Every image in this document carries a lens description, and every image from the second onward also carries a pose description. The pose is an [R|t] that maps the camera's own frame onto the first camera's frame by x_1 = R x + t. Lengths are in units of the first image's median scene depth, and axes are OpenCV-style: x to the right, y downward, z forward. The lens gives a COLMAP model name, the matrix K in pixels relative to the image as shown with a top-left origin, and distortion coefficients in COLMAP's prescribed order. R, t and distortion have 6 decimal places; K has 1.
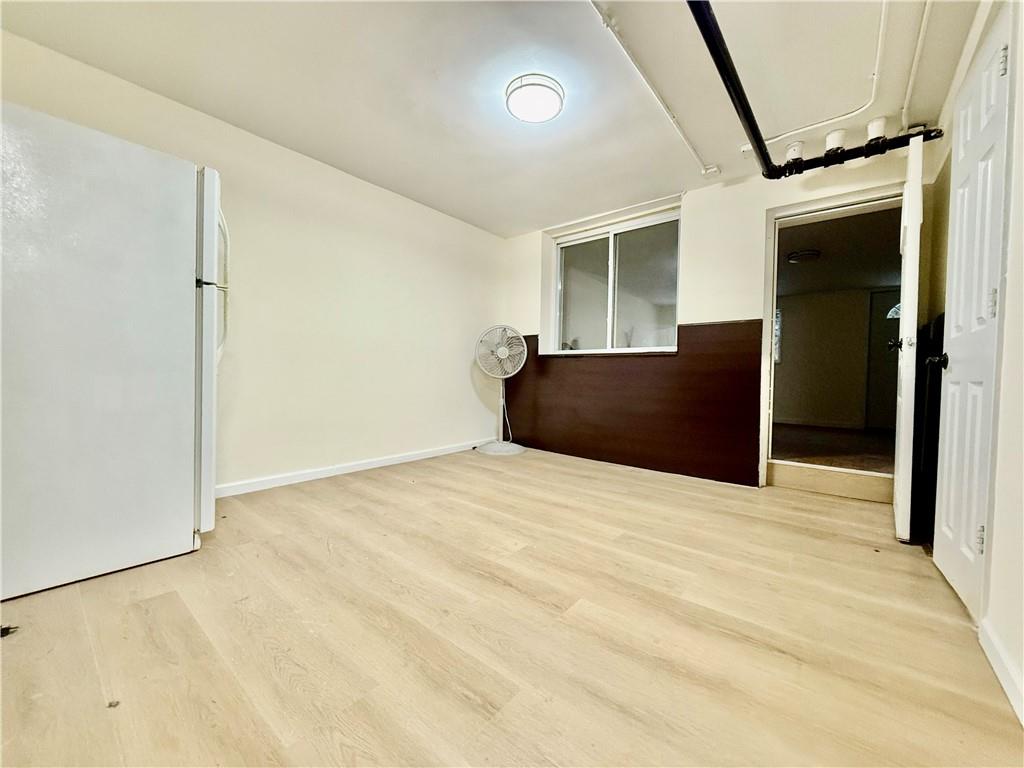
lens RADIAL K [[403.5, 0, 513.3], [0, 403.5, 381.1], [0, 0, 1]] dist [-0.000560, -0.000468]
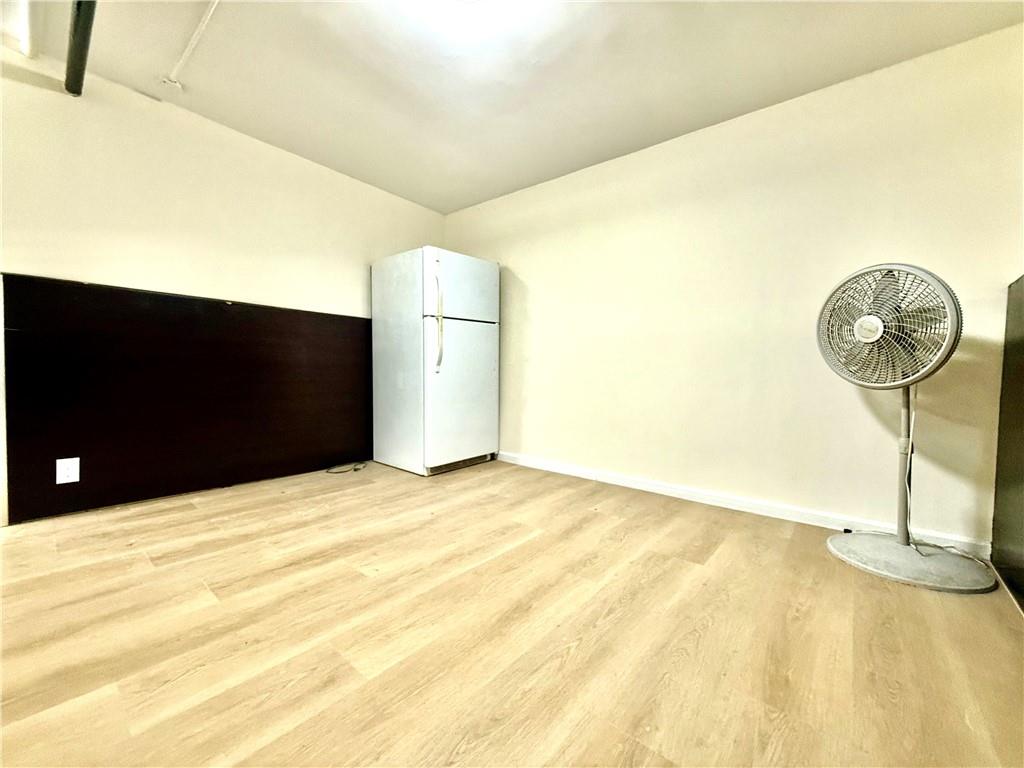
lens RADIAL K [[403.5, 0, 514.1], [0, 403.5, 384.9], [0, 0, 1]] dist [-0.000560, -0.000468]
pose [[-0.002954, 0.014093, -0.999896, 0.799377], [-0.041309, 0.999045, 0.014204, -0.001710], [0.999142, 0.041347, -0.002369, 1.217829]]
